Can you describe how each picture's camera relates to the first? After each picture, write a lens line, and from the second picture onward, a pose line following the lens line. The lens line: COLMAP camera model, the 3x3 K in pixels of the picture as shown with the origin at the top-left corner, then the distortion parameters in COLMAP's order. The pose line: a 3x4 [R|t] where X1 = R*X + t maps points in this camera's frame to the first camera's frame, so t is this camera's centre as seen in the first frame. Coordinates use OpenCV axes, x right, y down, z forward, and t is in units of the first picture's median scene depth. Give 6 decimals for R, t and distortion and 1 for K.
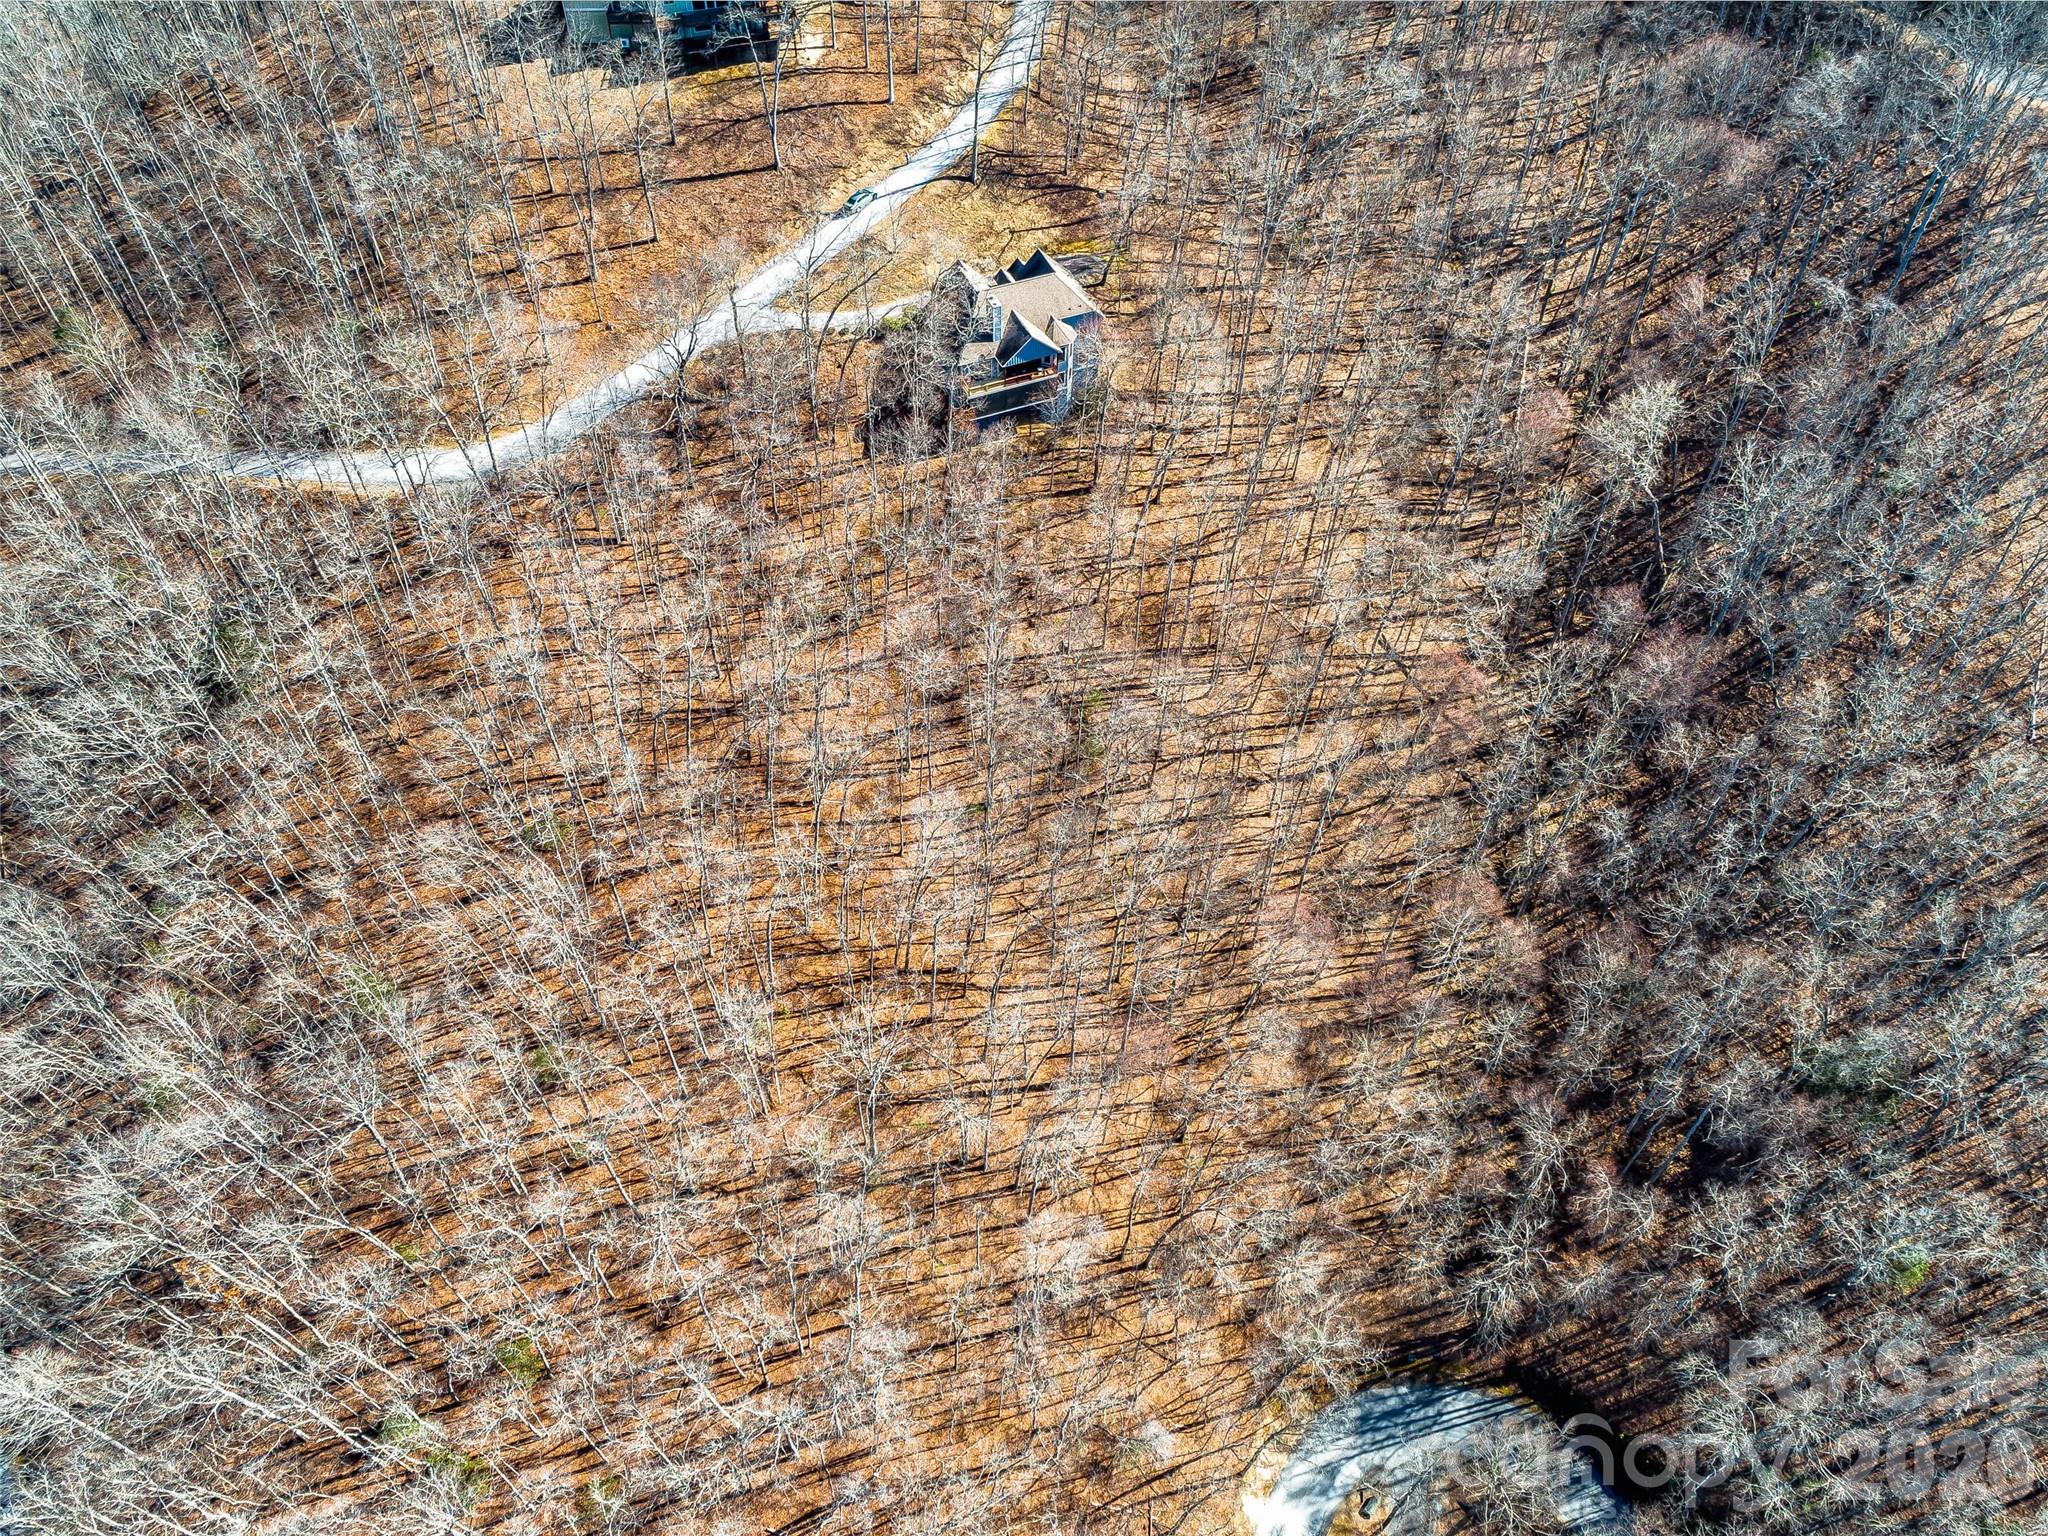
lens RADIAL K [[1540.9, 0, 1024.1], [0, 1540.9, 769.6], [0, 0, 1]] dist [-0.025833, 0.004376]
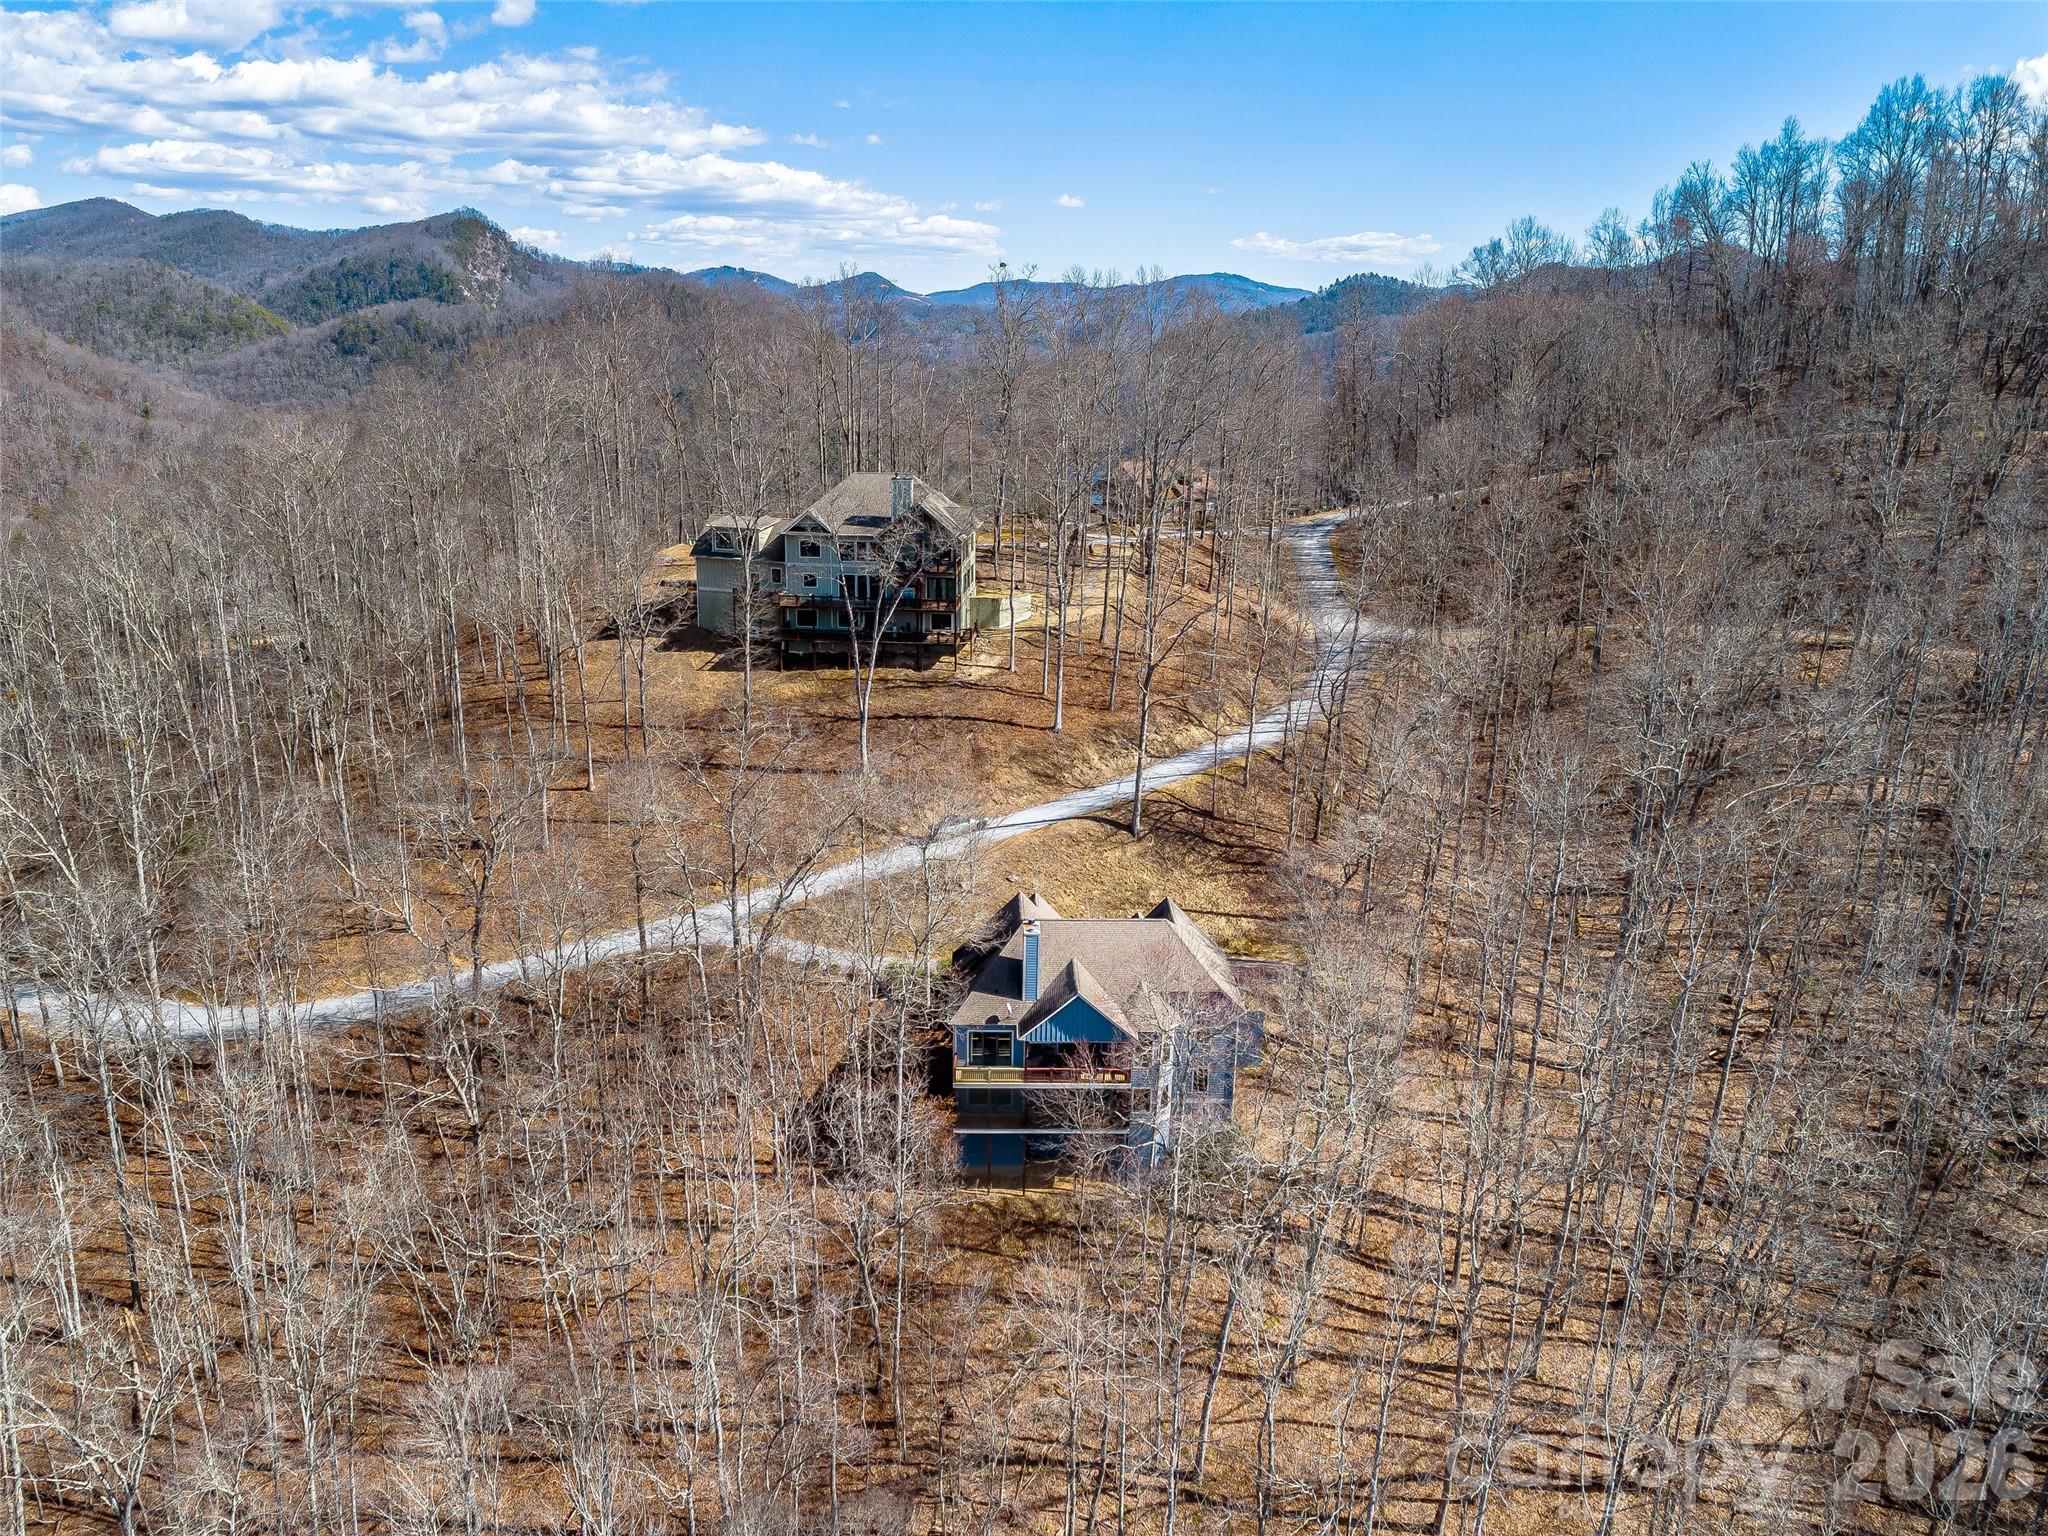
lens RADIAL K [[1540.9, 0, 1028.3], [0, 1540.9, 778.9], [0, 0, 1]] dist [-0.025833, 0.004376]
pose [[0.930272, 0.108074, -0.350590, 0.151285], [-0.290486, 0.800668, -0.523974, -0.046488], [0.224078, 0.589280, 0.776233, 0.470531]]
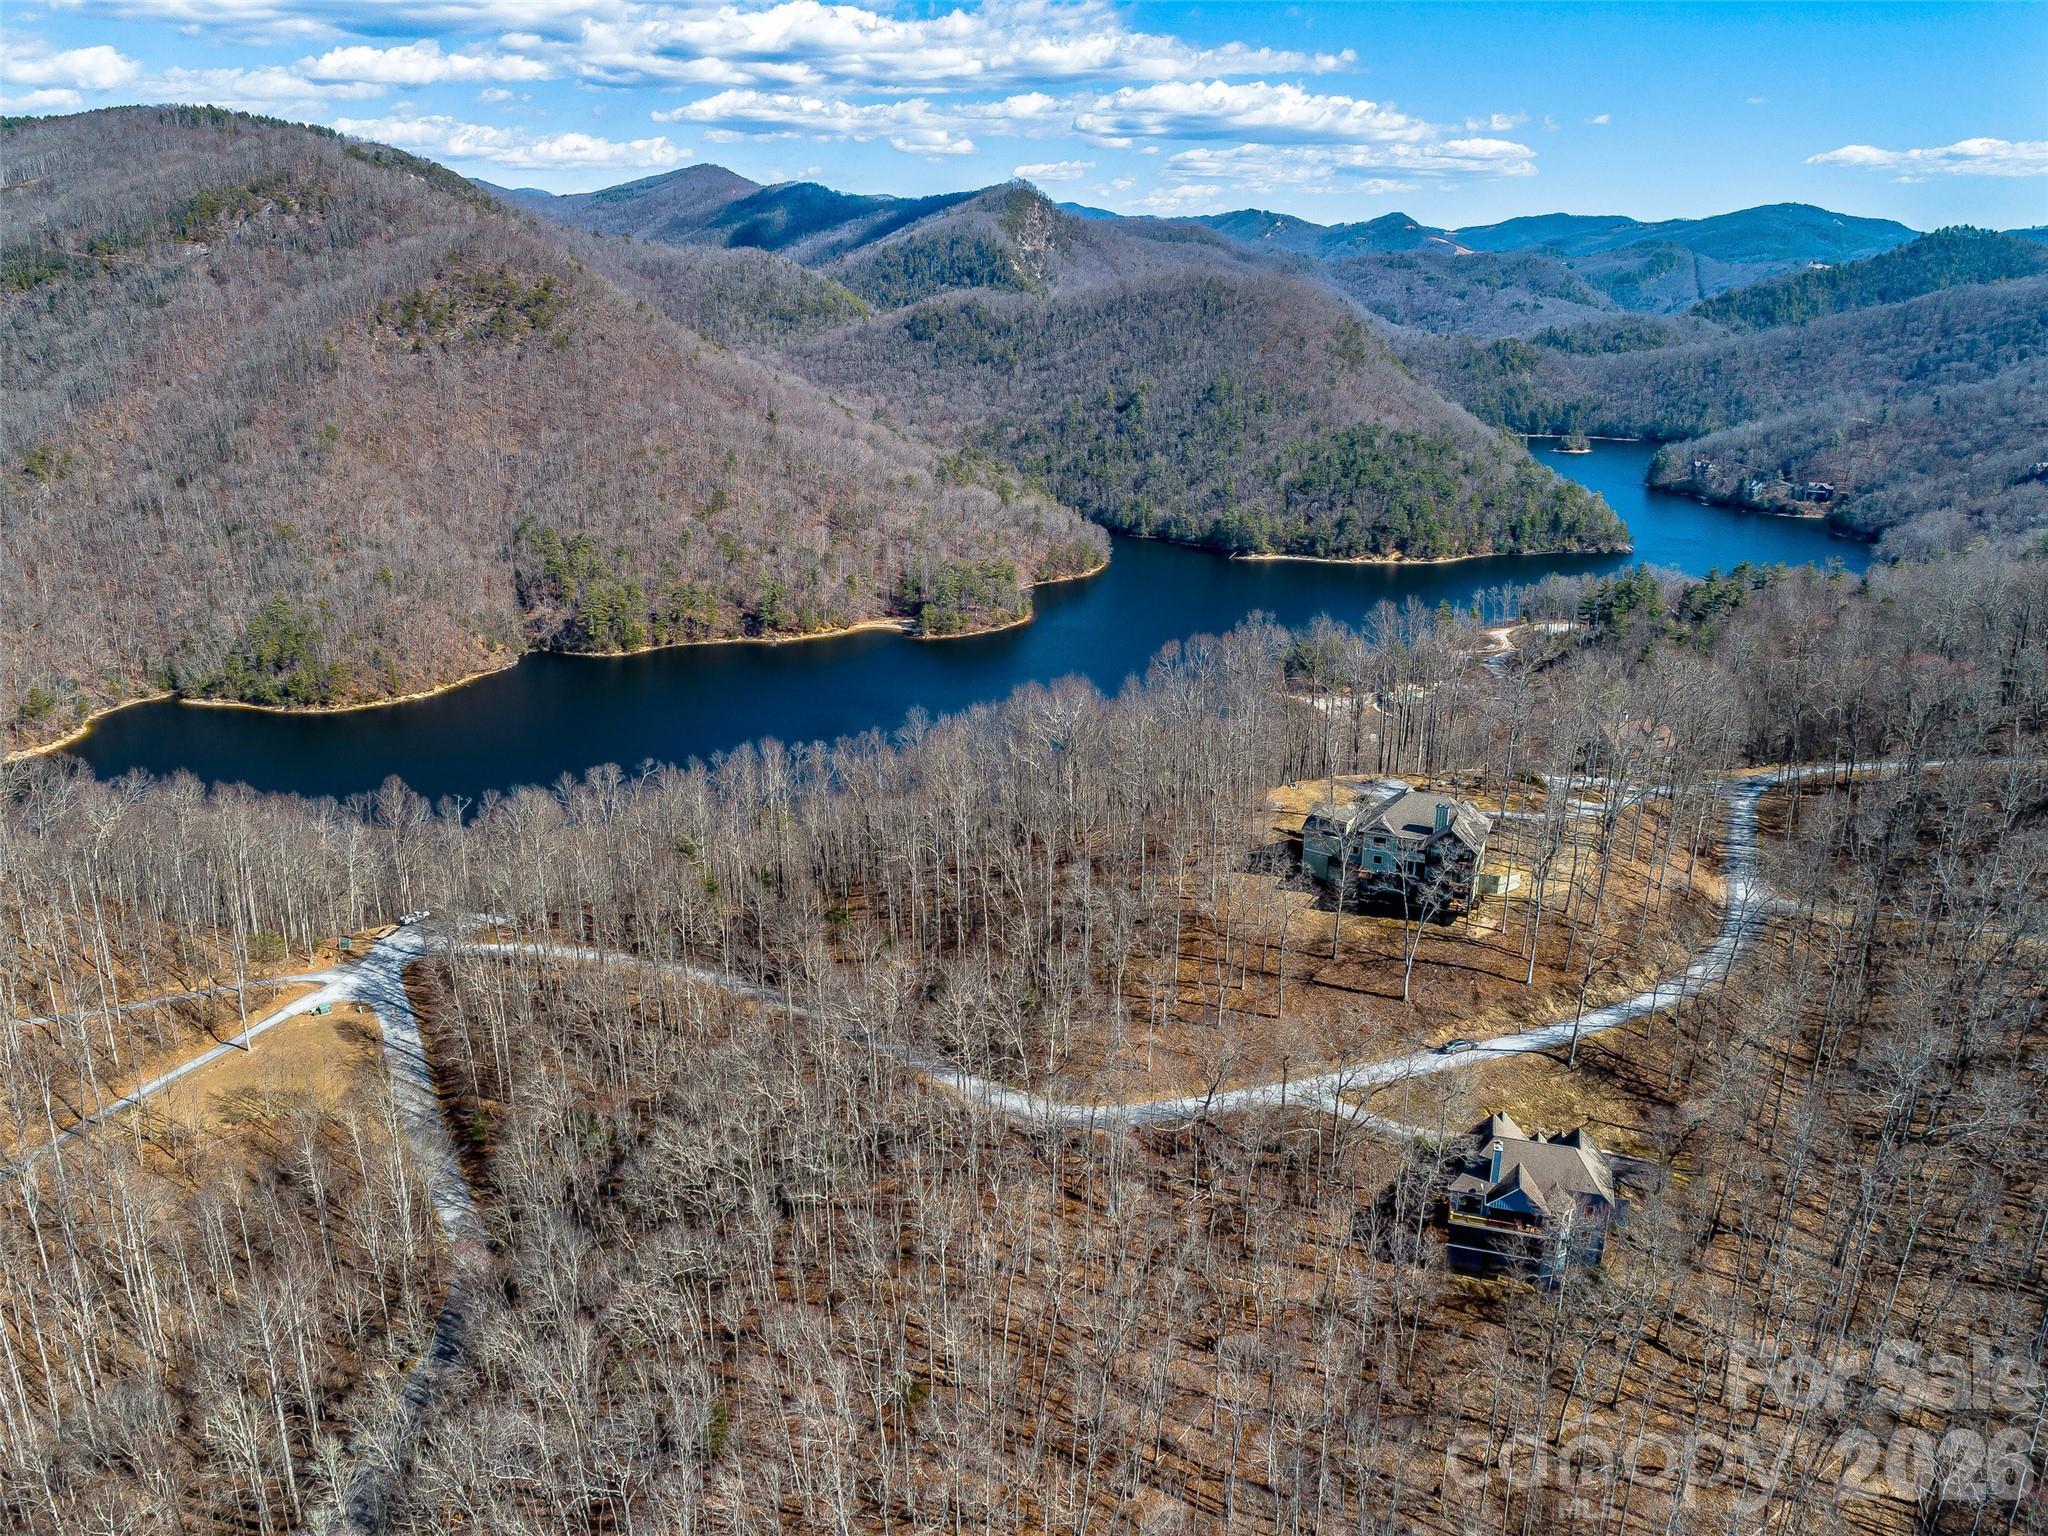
lens RADIAL K [[1540.9, 0, 1028.5], [0, 1540.9, 754.9], [0, 0, 1]] dist [-0.025833, 0.004376]
pose [[0.767388, 0.193256, -0.611365, 0.291937], [-0.501209, 0.775462, -0.383991, 0.051746], [0.399882, 0.601092, 0.691941, -0.028140]]
